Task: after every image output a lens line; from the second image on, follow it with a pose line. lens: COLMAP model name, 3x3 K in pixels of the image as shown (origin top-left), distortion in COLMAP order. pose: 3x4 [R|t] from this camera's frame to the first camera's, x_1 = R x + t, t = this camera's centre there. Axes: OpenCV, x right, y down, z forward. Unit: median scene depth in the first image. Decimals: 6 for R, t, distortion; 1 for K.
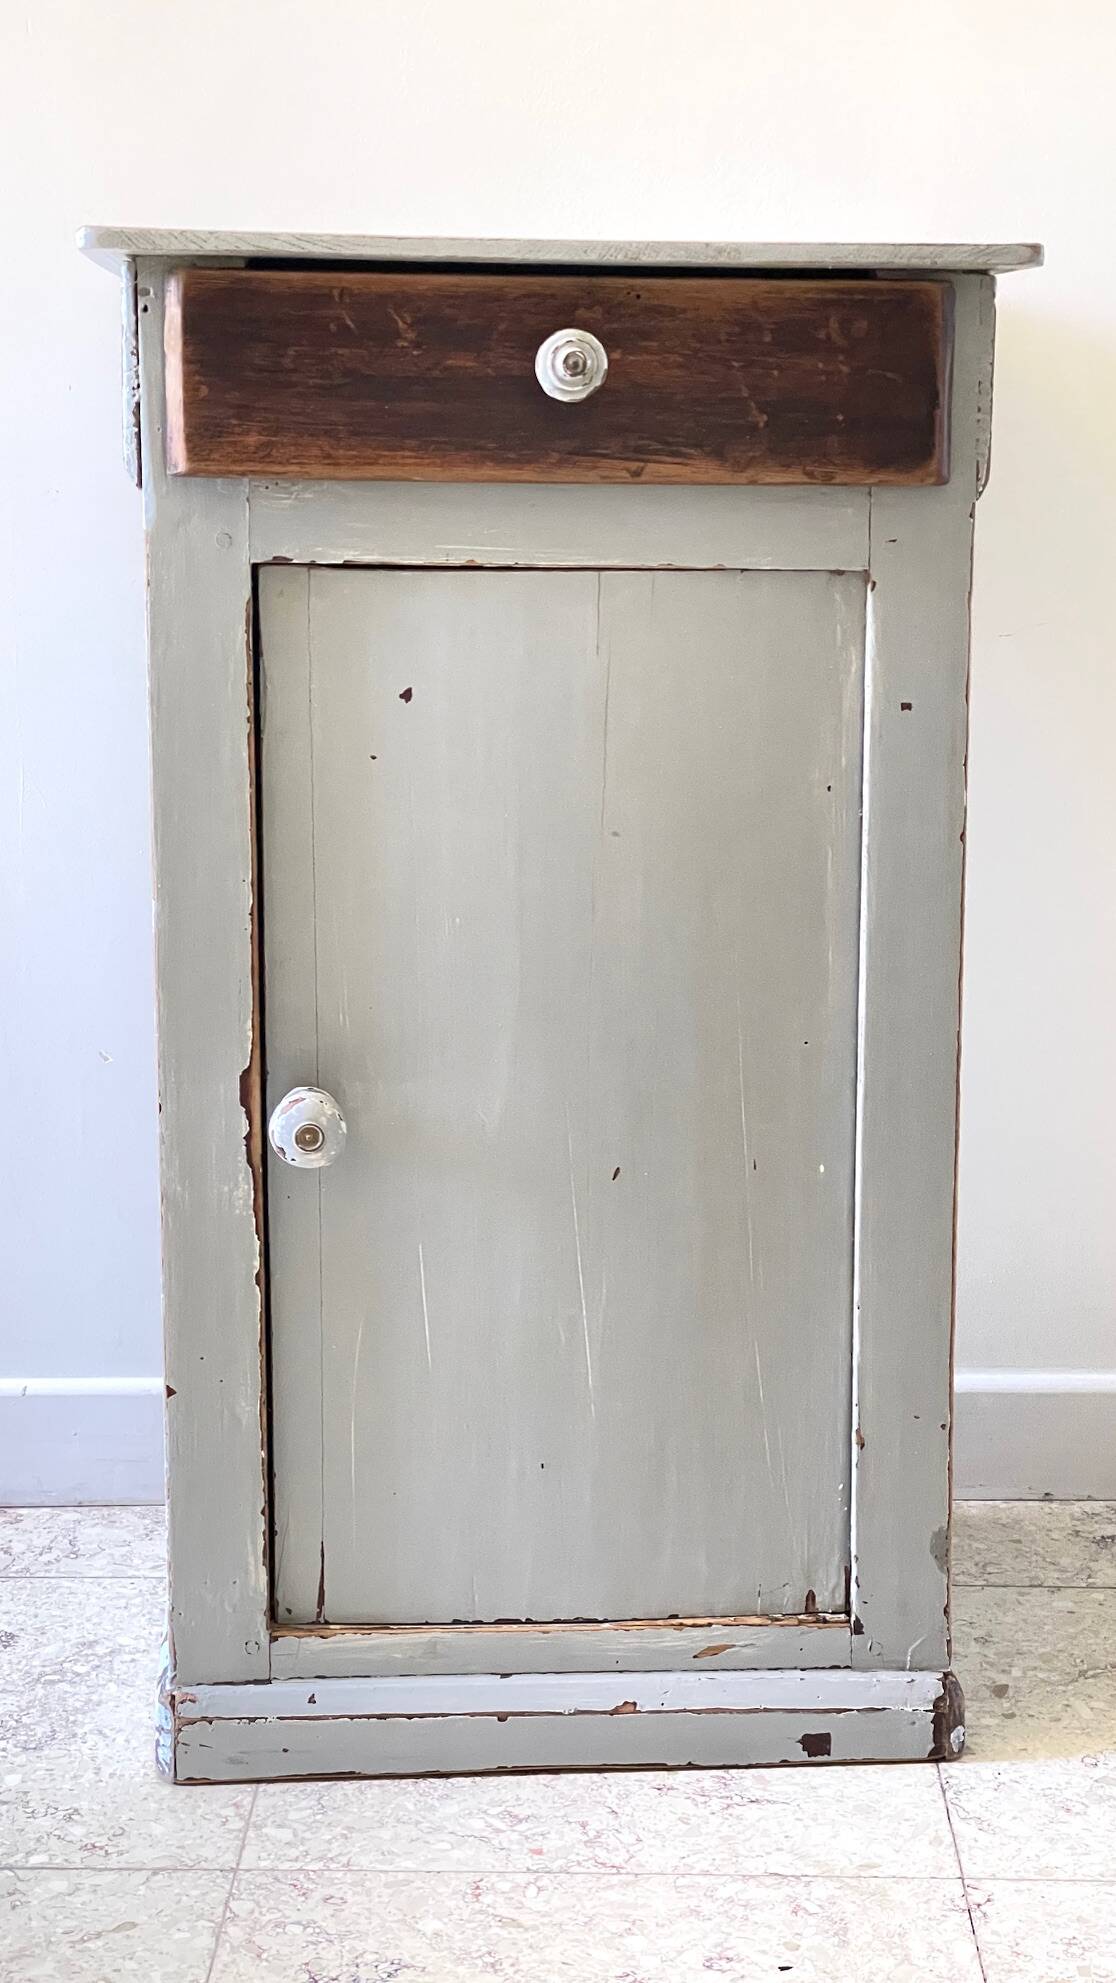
lens RADIAL K [[3037.8, 0, 547.8], [0, 3037.8, 995.8], [0, 0, 1]] dist [0.095510, 0.000000]
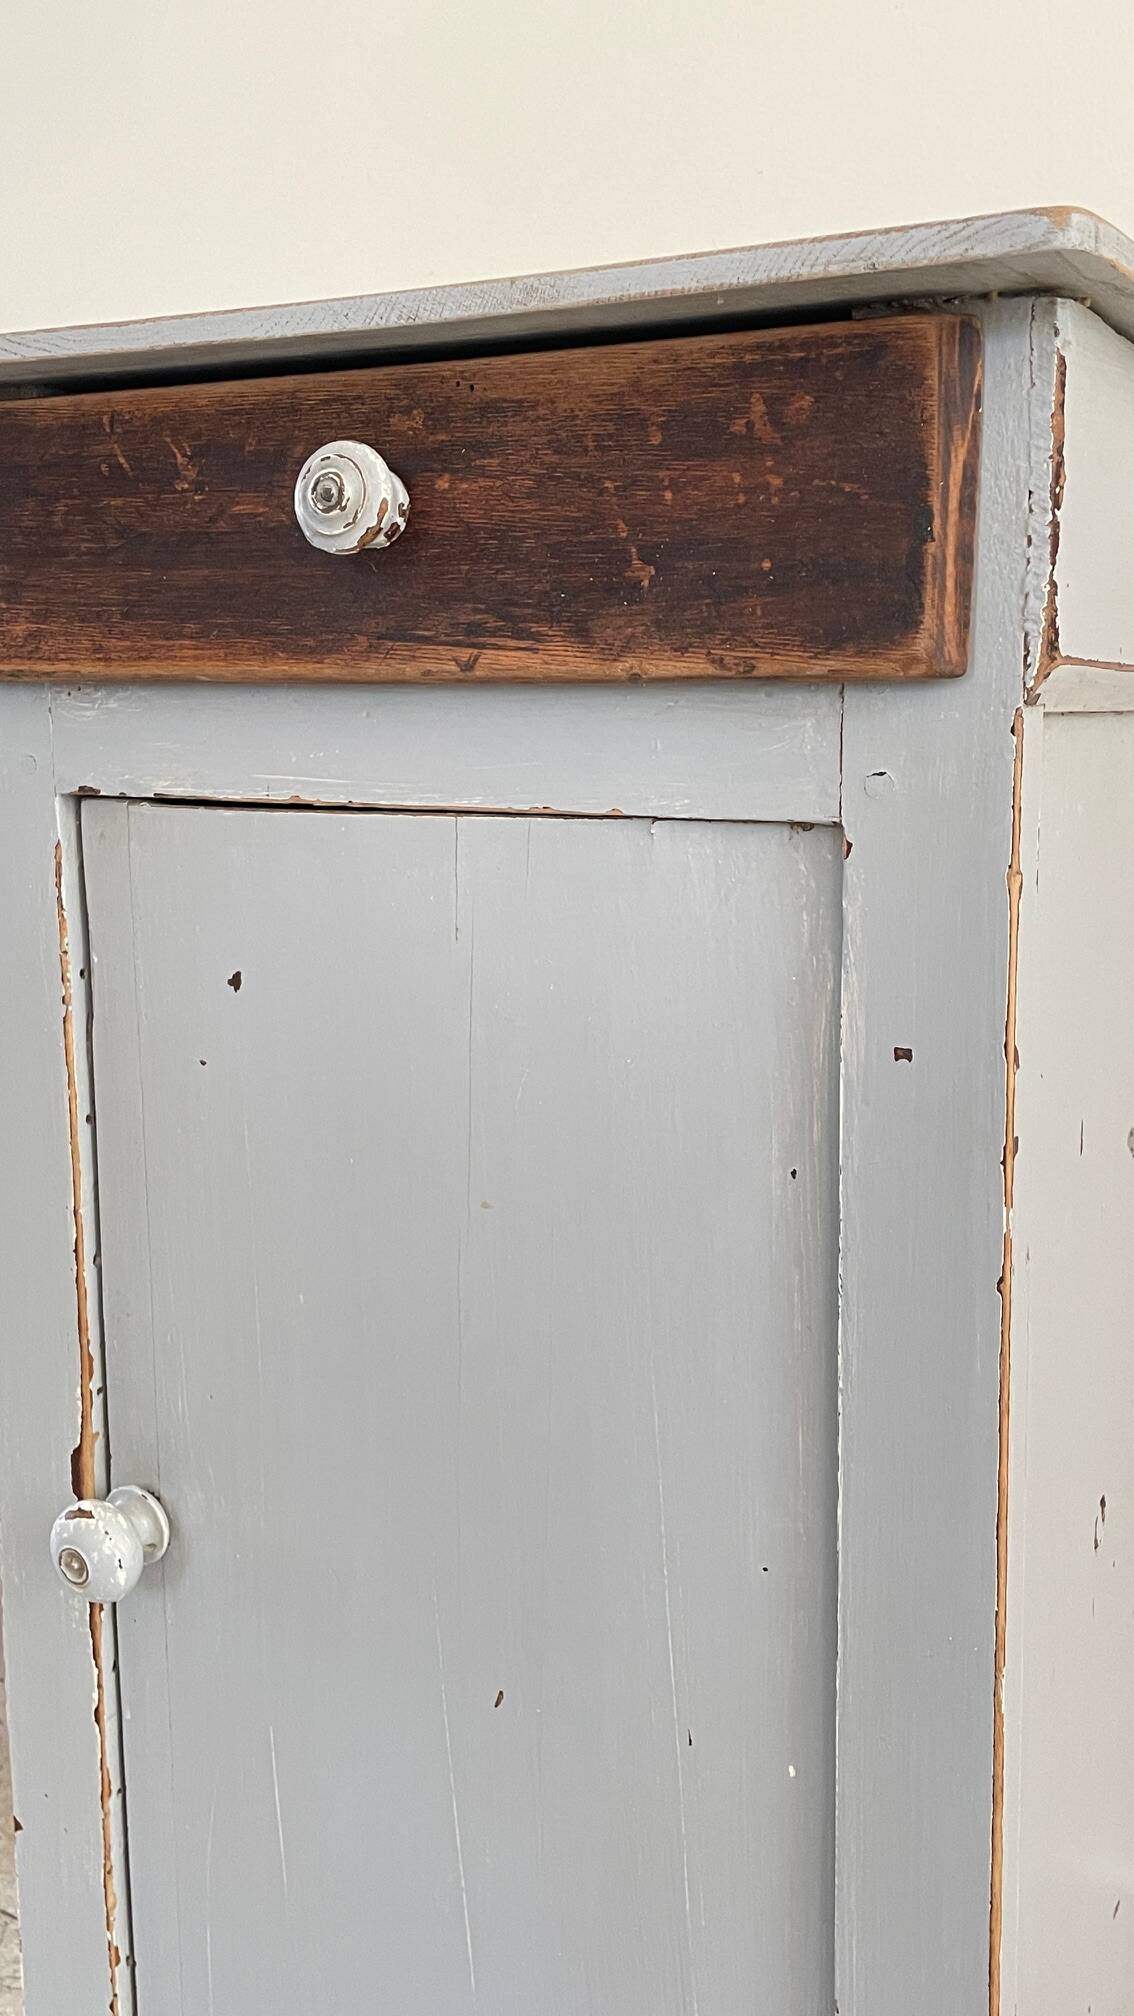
lens RADIAL K [[1917.8, 0, 577.8], [0, 1917.8, 1012.2], [0, 0, 1]] dist [0.044448, 0.000000]
pose [[0.842132, 0.075520, -0.533957, 0.267122], [-0.094277, 0.995515, -0.007888, -0.096420], [0.530966, 0.056983, 0.845475, 0.665517]]
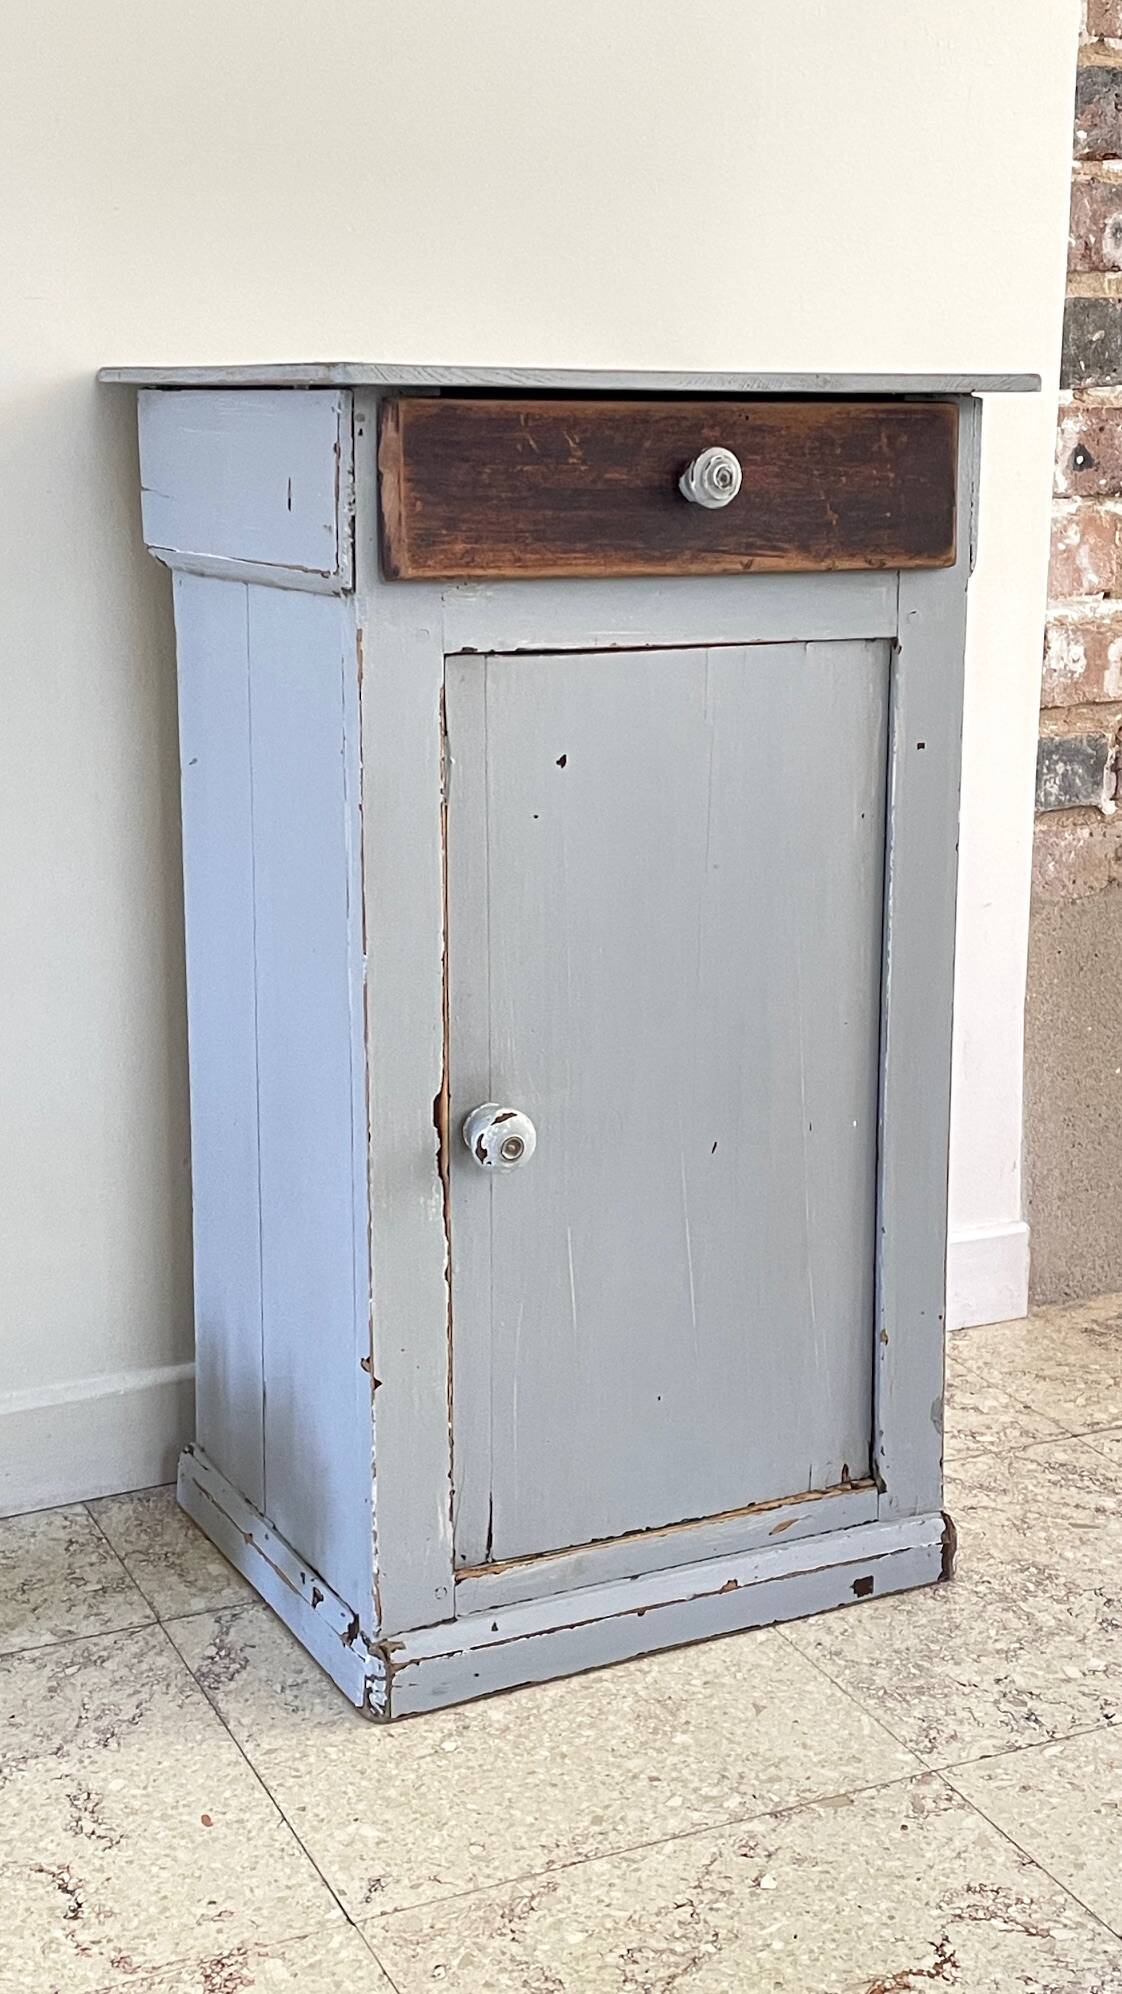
lens RADIAL K [[2586.0, 0, 559.4], [0, 2586.0, 983.9], [0, 0, 1]] dist [0.082143, 0.000000]
pose [[0.916644, -0.091081, 0.389188, -0.443483], [0.079574, 0.995784, 0.045623, -0.059653], [-0.391703, -0.010851, 0.920028, 0.090550]]
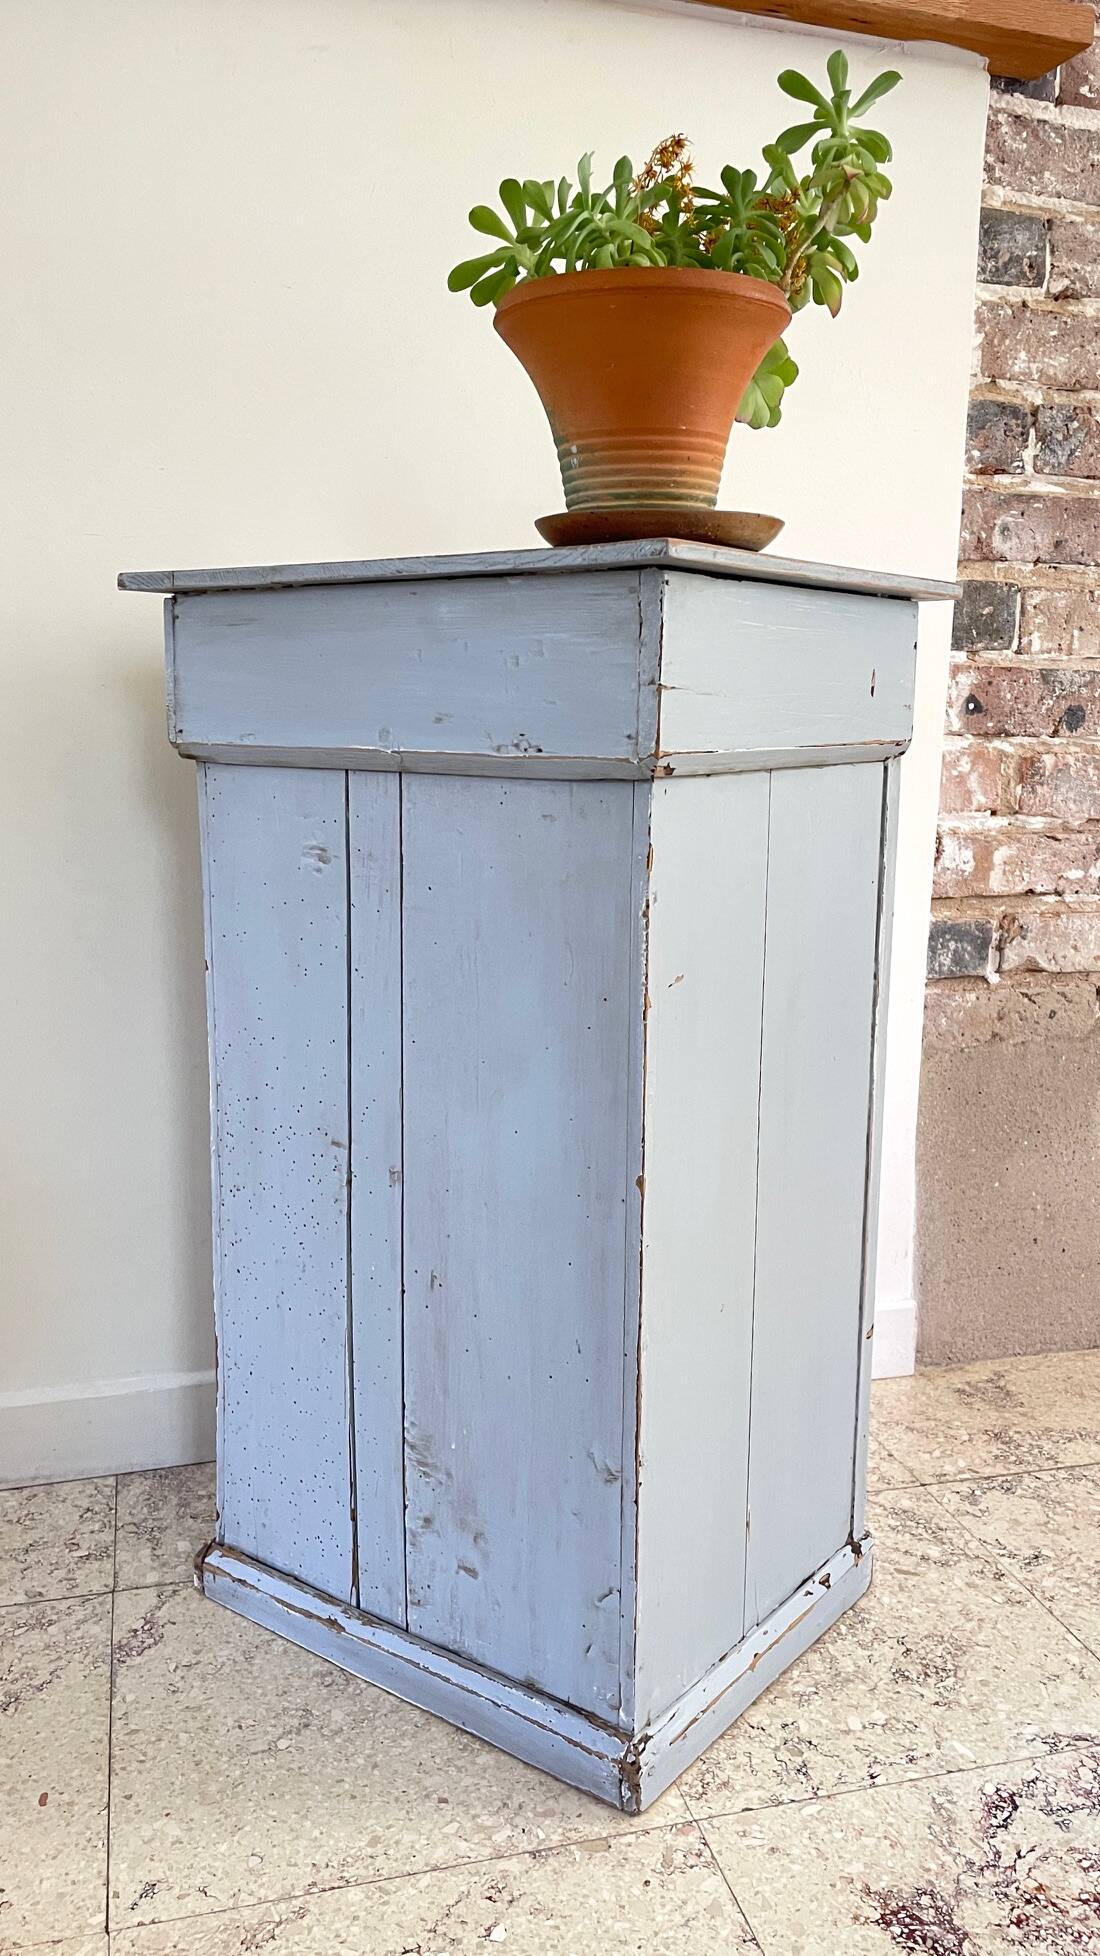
lens RADIAL K [[1523.7, 0, 579.4], [0, 1523.7, 1002.4], [0, 0, 1]] dist [0.074201, -0.080175]
pose [[0.966119, -0.024172, 0.256962, -0.155446], [0.031305, 0.999229, -0.023705, -0.033028], [-0.256191, 0.030946, 0.966131, 0.323957]]
